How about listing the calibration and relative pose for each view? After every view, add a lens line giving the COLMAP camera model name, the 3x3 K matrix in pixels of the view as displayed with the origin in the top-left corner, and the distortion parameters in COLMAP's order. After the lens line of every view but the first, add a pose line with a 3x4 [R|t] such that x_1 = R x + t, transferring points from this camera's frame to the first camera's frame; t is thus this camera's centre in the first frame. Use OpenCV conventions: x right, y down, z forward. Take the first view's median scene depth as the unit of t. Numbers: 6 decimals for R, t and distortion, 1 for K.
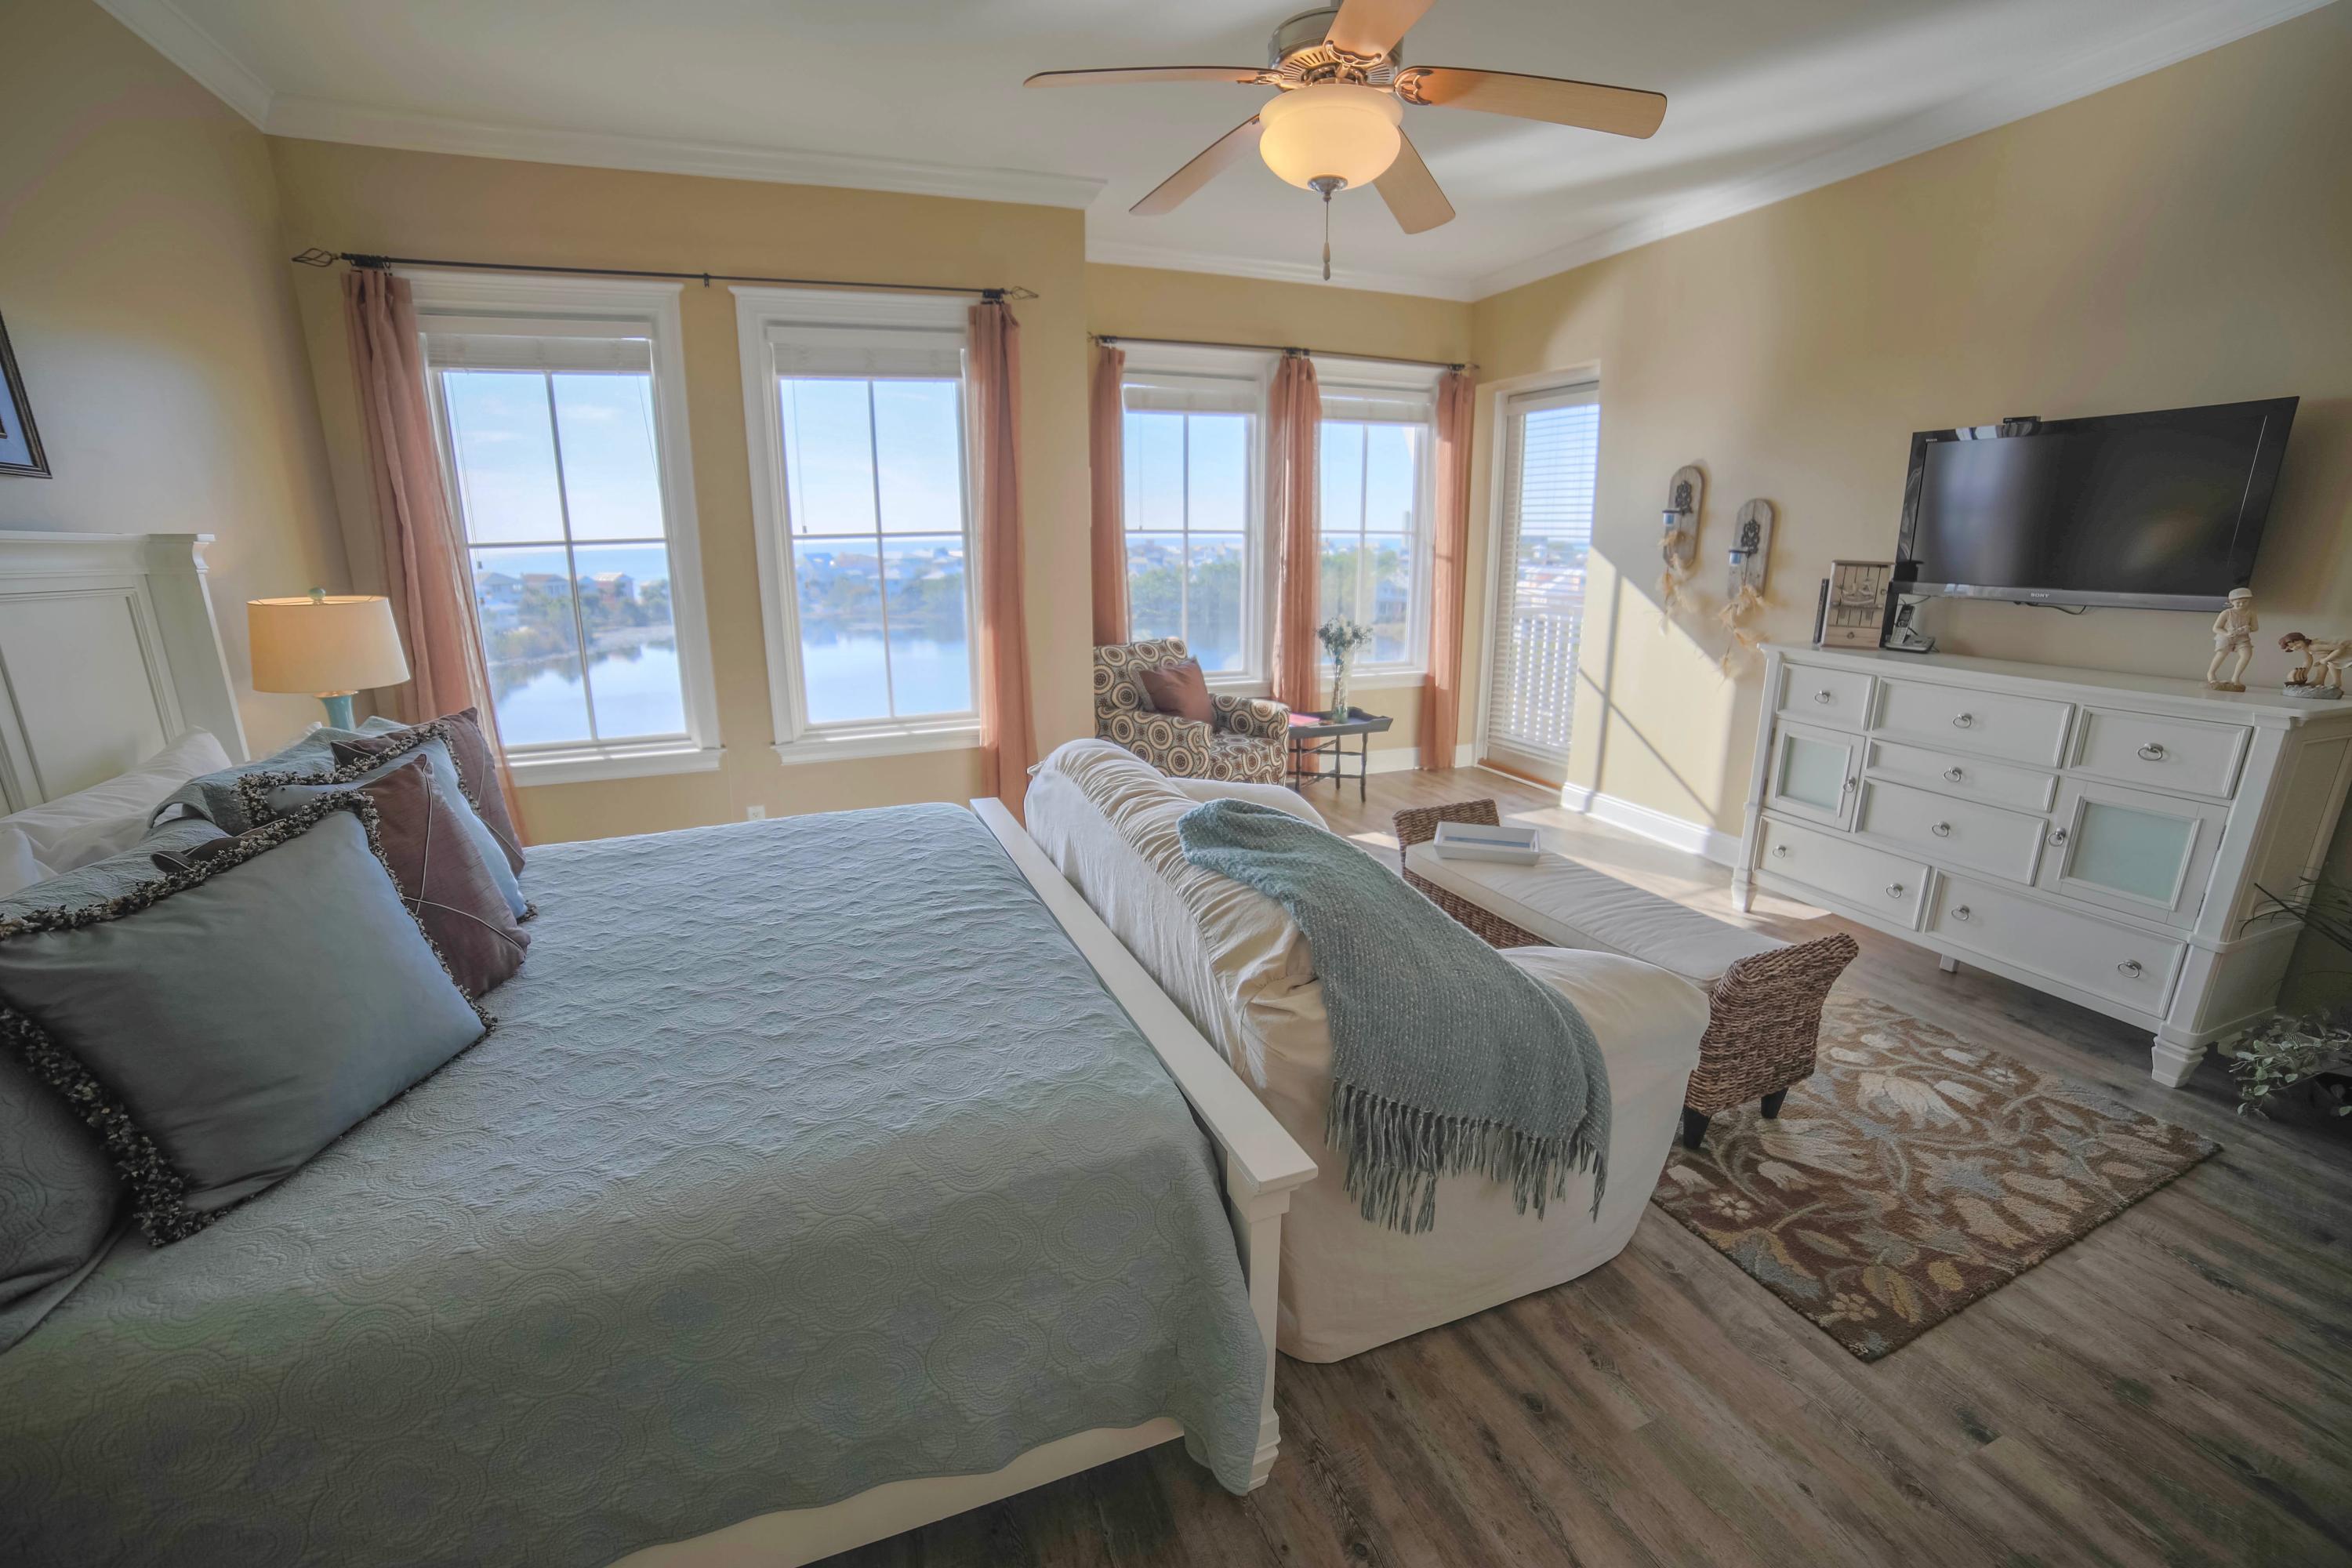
lens RADIAL K [[973.5, 0, 1176.0], [0, 973.5, 784.0], [0, 0, 1]] dist [-0.125376, 0.051450]
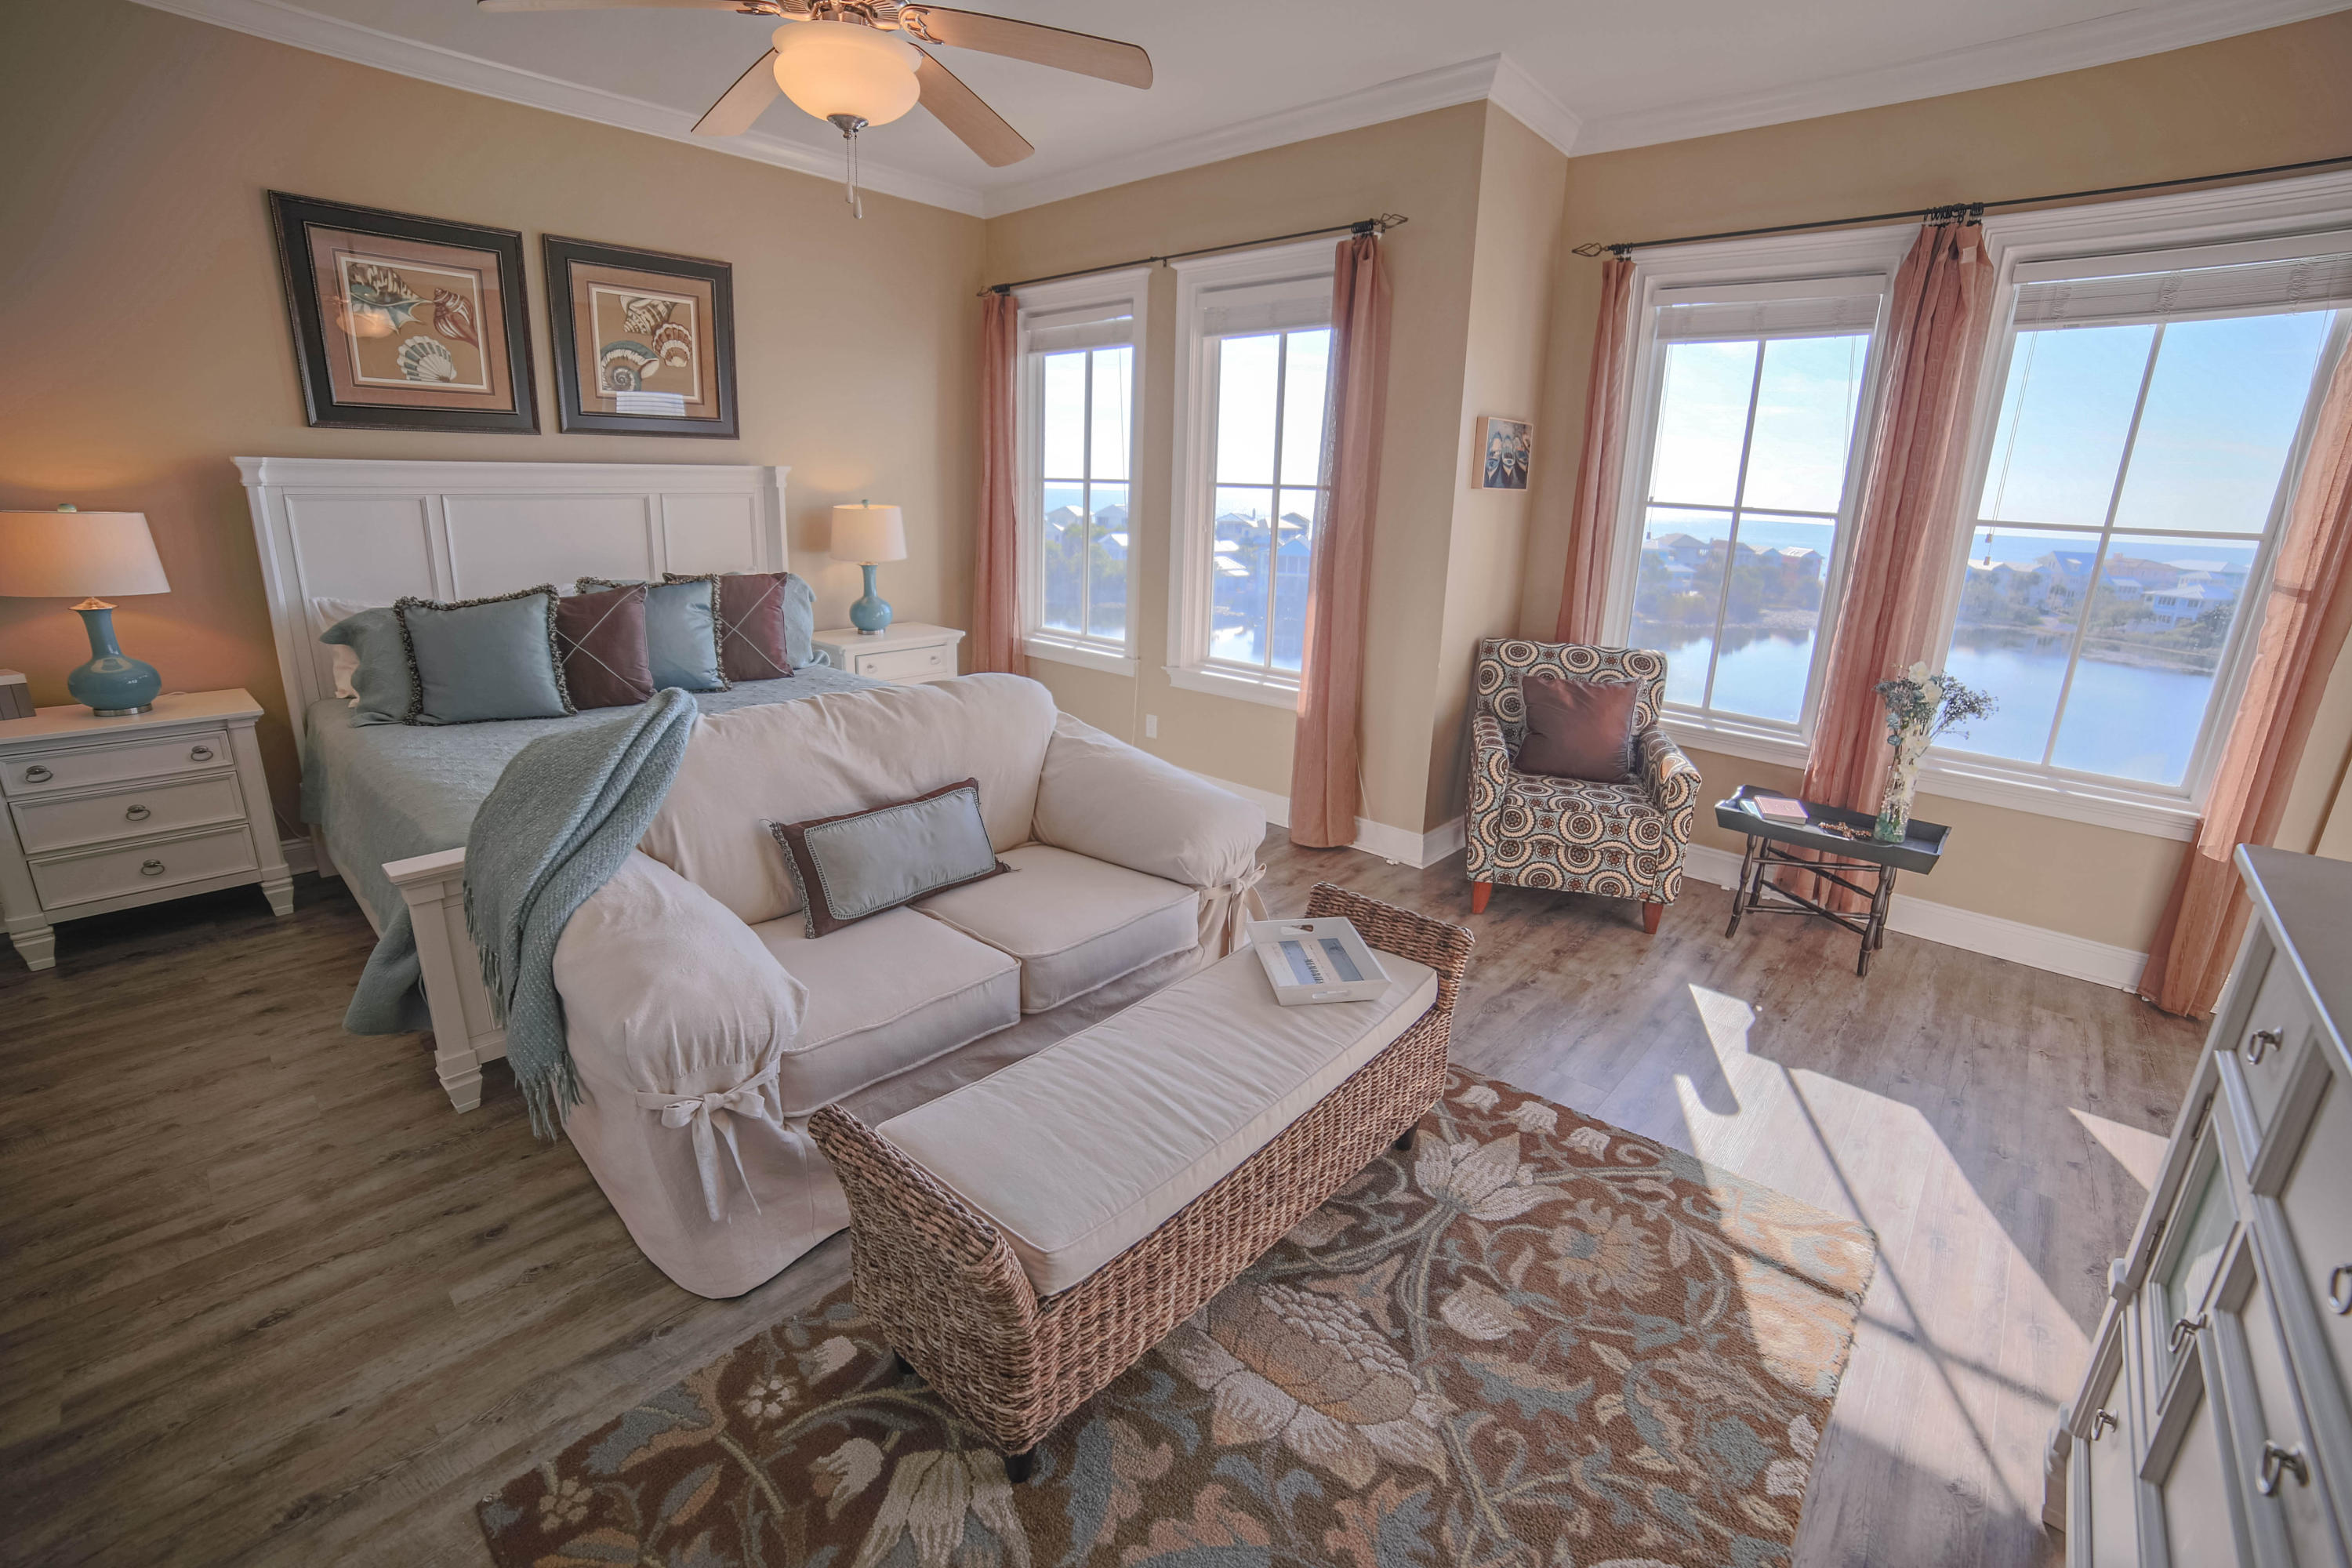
lens RADIAL K [[1033.8, 0, 1176.0], [0, 1033.8, 784.0], [0, 0, 1]] dist [-0.121238, 0.046338]
pose [[0.425891, 0.267739, -0.864253, 0.731981], [-0.258067, 0.951480, 0.167590, -0.124033], [0.867190, 0.151661, 0.474321, 0.478269]]
